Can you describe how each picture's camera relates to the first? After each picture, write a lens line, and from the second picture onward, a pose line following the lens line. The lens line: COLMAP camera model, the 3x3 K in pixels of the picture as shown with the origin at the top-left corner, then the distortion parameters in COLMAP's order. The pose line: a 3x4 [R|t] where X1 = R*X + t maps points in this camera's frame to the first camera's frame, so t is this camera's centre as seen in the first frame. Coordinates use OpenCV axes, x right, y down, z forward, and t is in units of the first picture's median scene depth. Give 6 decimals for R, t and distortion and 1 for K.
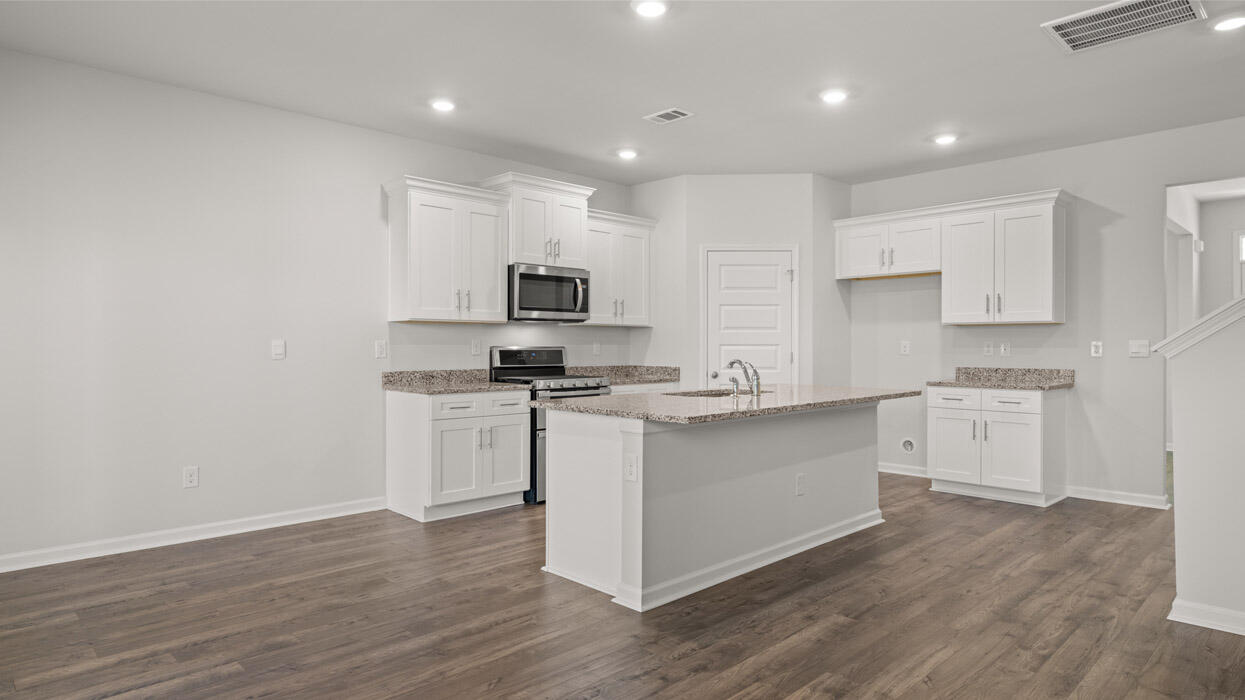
lens RADIAL K [[718.3, 0, 620.8], [0, 718.3, 345.1], [0, 0, 1]] dist [-0.000726, -0.001381]
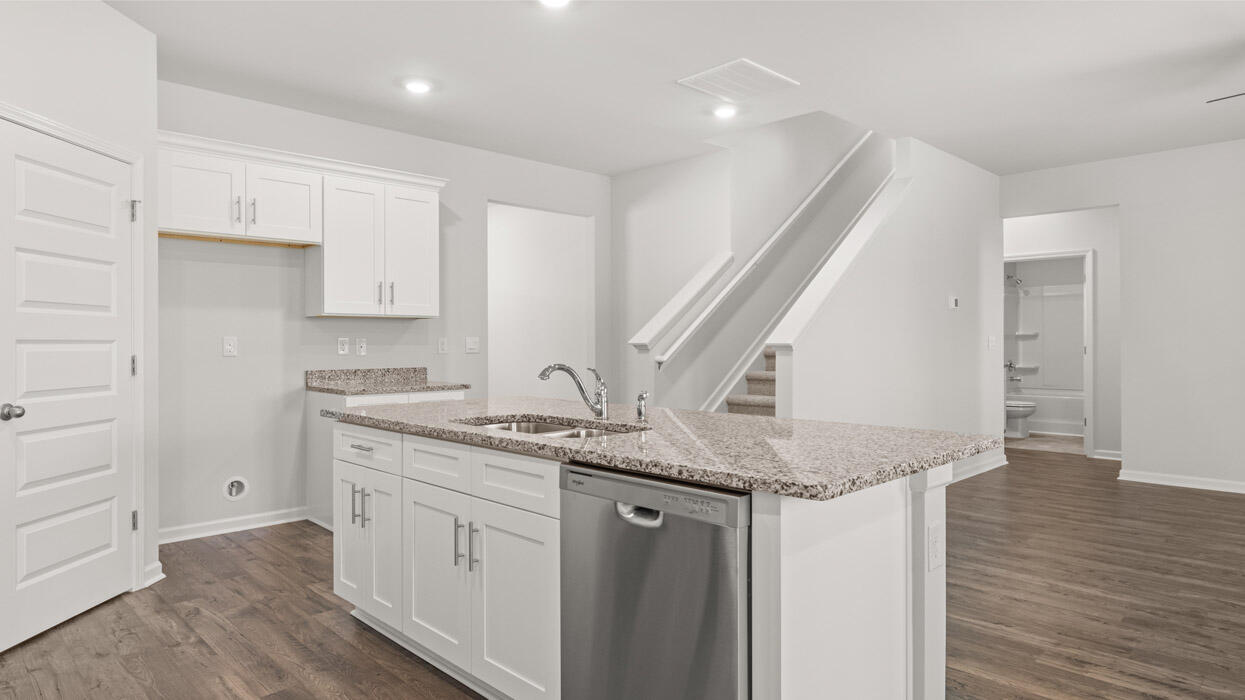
lens RADIAL K [[718.3, 0, 620.8], [0, 718.3, 345.1], [0, 0, 1]] dist [-0.000726, -0.001381]
pose [[-0.000860, -0.002290, 0.999997, -0.327560], [0.003495, 0.999991, 0.002293, 0.002855], [-0.999994, 0.003496, -0.000852, 0.718082]]
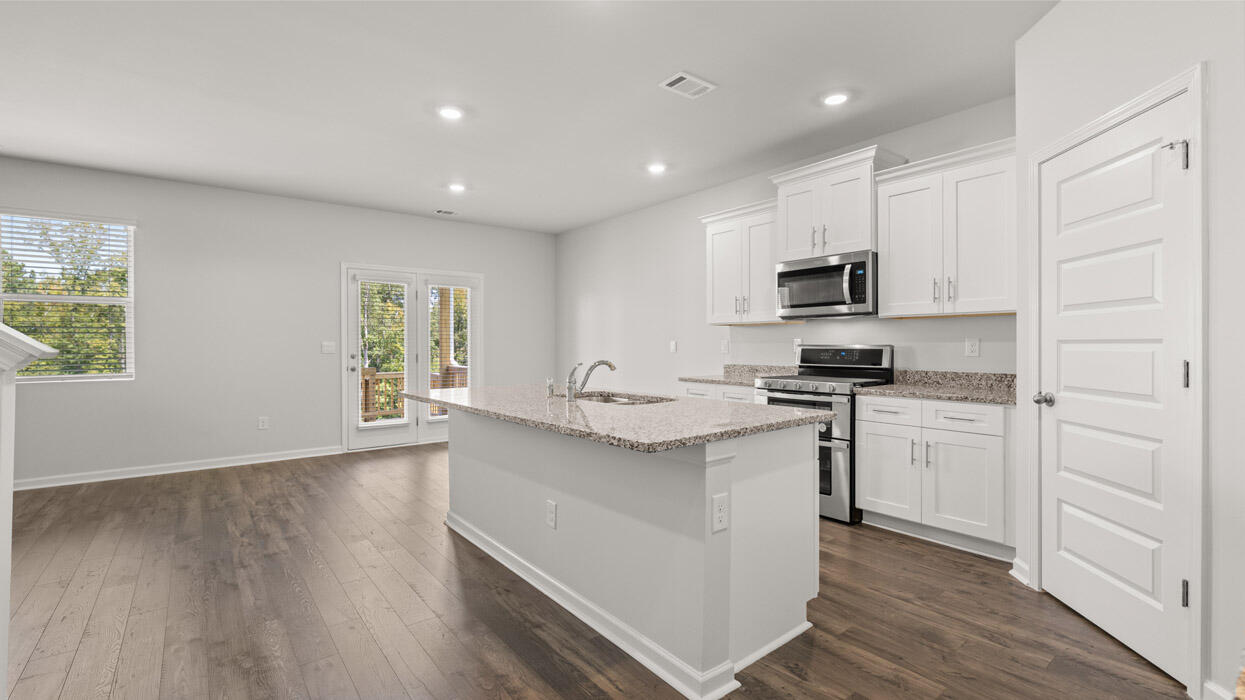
lens RADIAL K [[539.1, 0, 616.8], [0, 539.1, 343.7], [0, 0, 1]] dist [-0.003242, -0.000625]
pose [[-0.111467, -0.002953, -0.993764, 0.615386], [0.003411, 0.999989, -0.003354, 0.001548], [0.993762, -0.003763, -0.111456, 0.824775]]
